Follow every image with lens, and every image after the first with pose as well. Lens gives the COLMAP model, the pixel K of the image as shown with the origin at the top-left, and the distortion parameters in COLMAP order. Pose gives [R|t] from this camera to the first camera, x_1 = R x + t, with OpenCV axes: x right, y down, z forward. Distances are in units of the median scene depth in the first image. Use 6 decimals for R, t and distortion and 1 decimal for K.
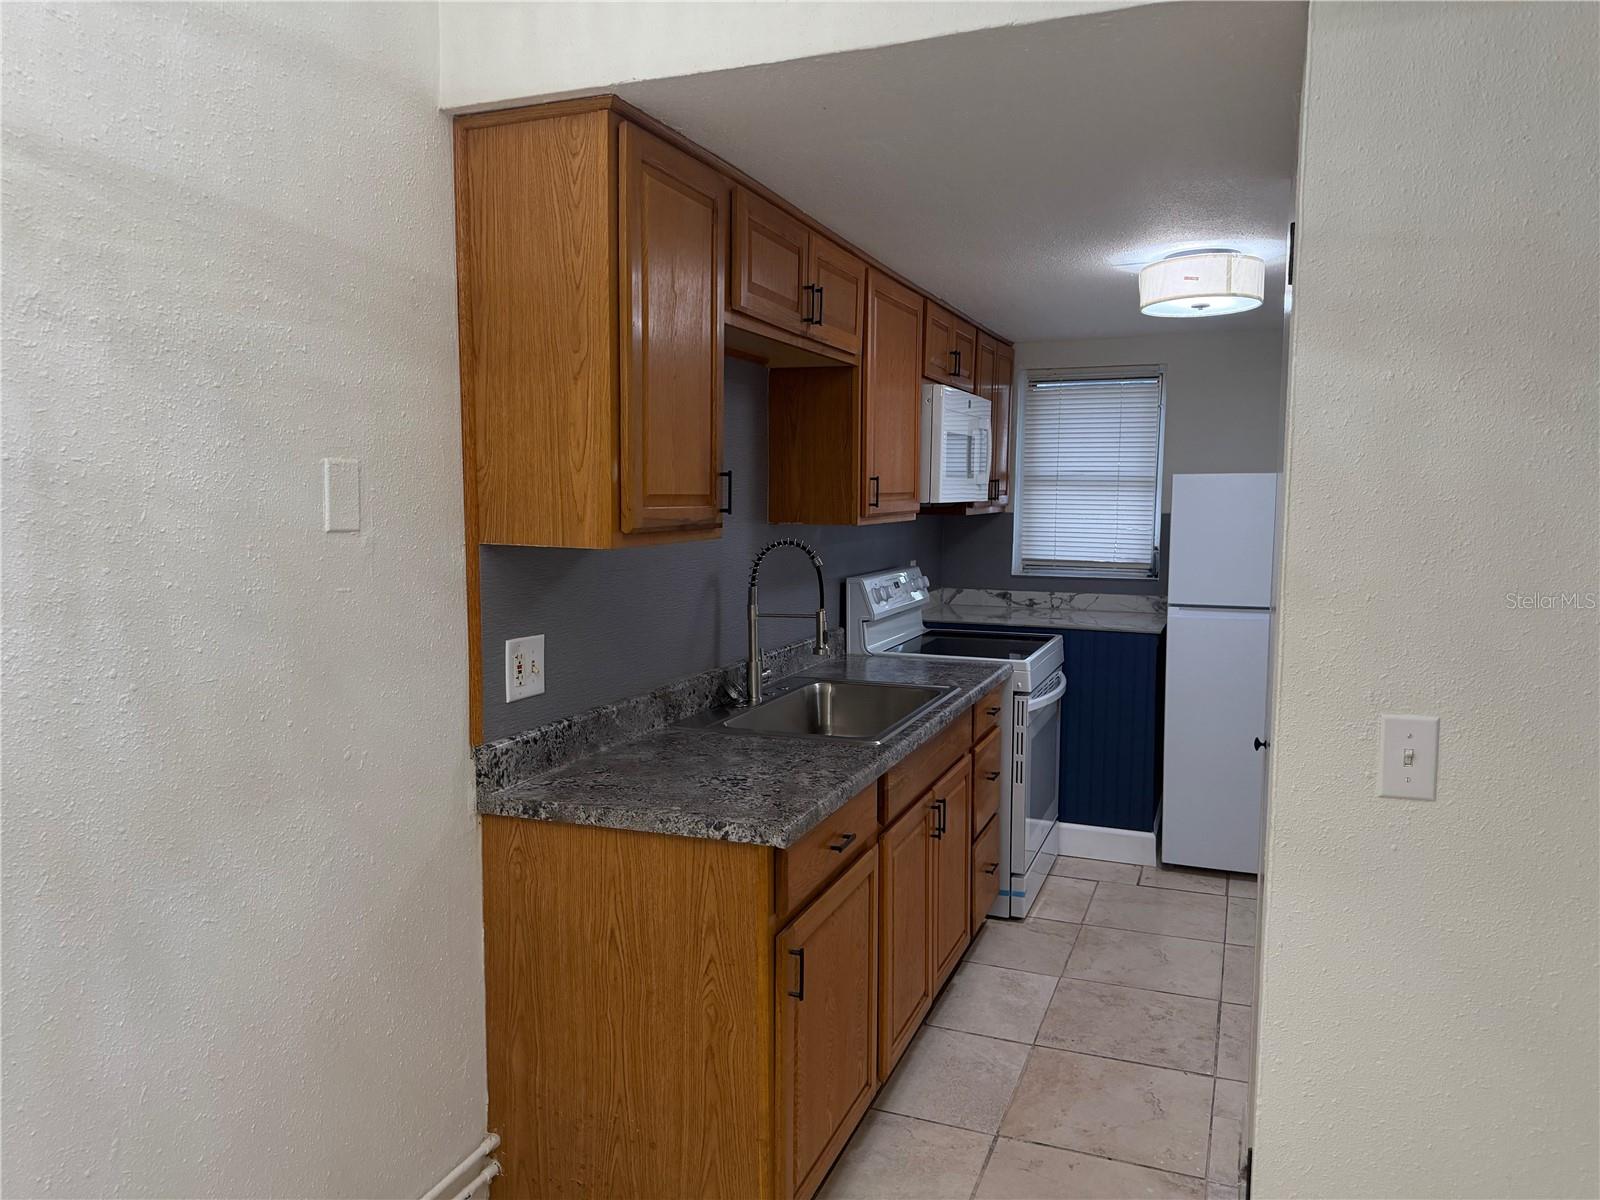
lens RADIAL K [[1143.1, 0, 830.1], [0, 1143.1, 581.2], [0, 0, 1]] dist [0.080448, -0.096942]
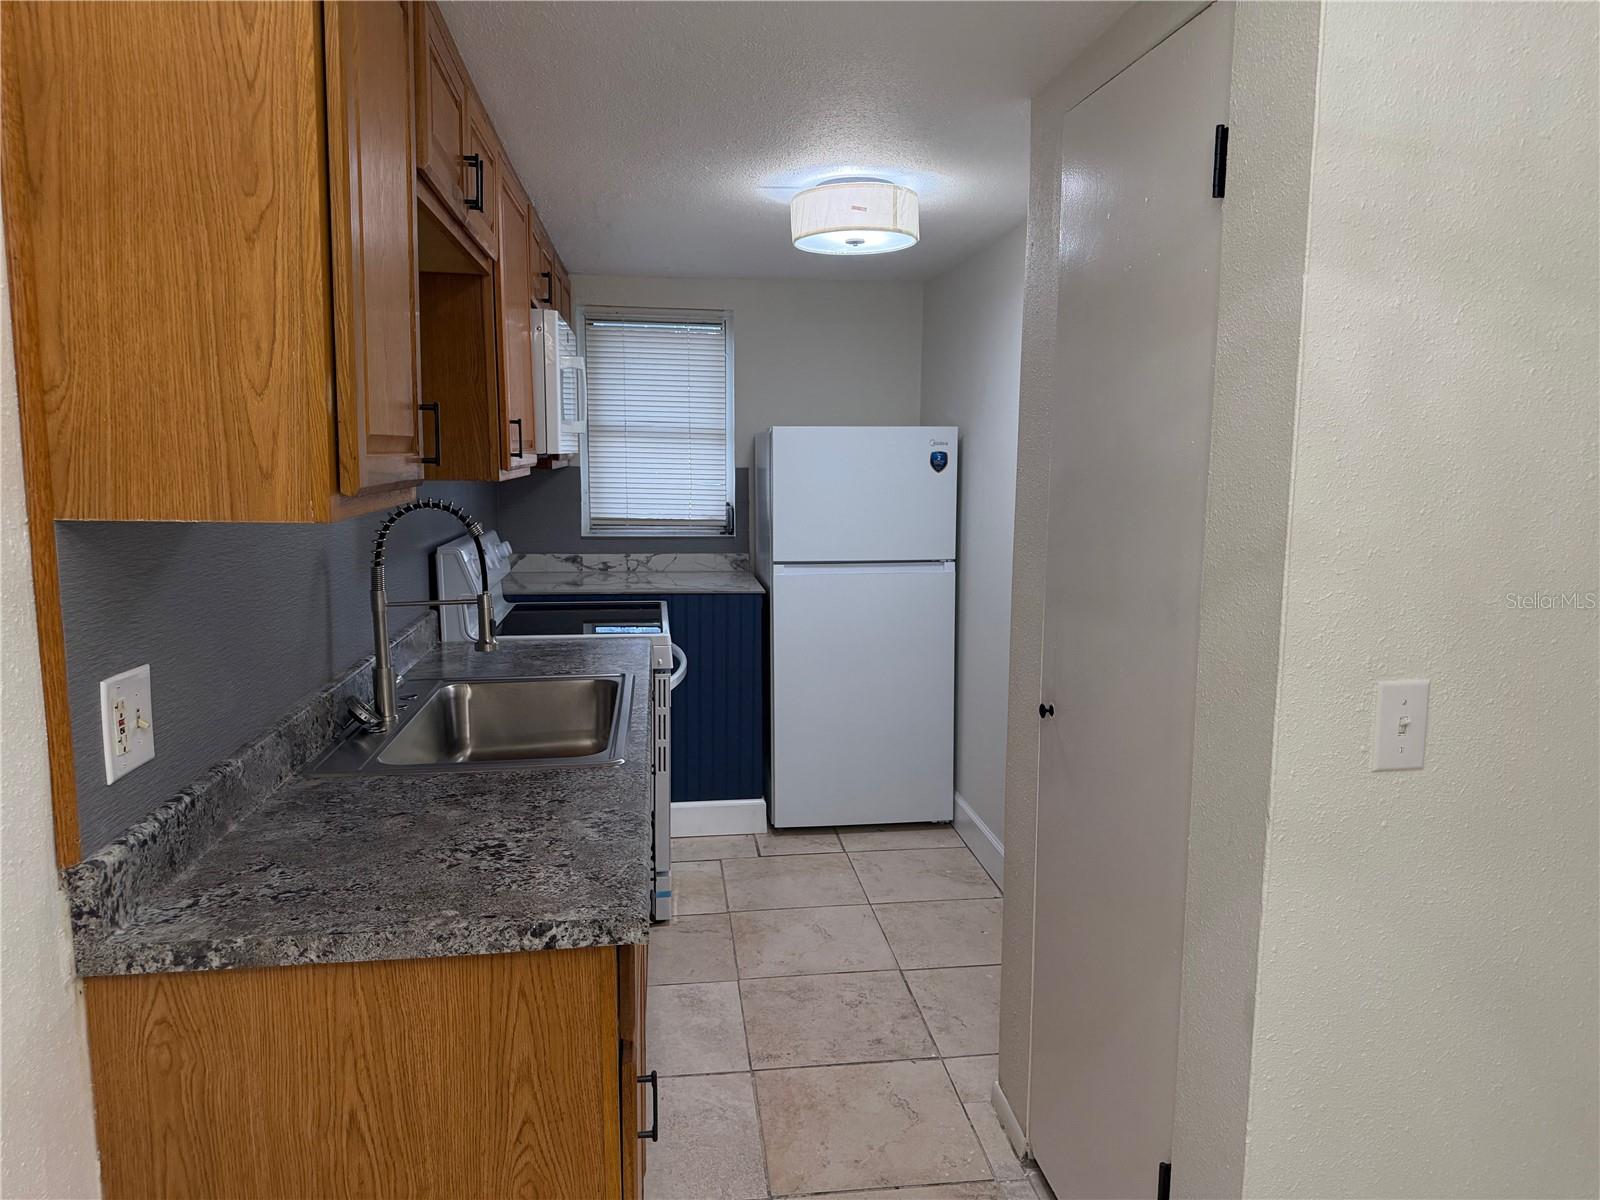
lens RADIAL K [[1143.1, 0, 850.2], [0, 1143.1, 586.9], [0, 0, 1]] dist [0.080448, -0.096942]
pose [[0.878548, -0.056088, 0.474350, -0.221235], [0.035278, 0.997989, 0.052665, -0.015301], [-0.476350, -0.029535, 0.878759, 0.285868]]
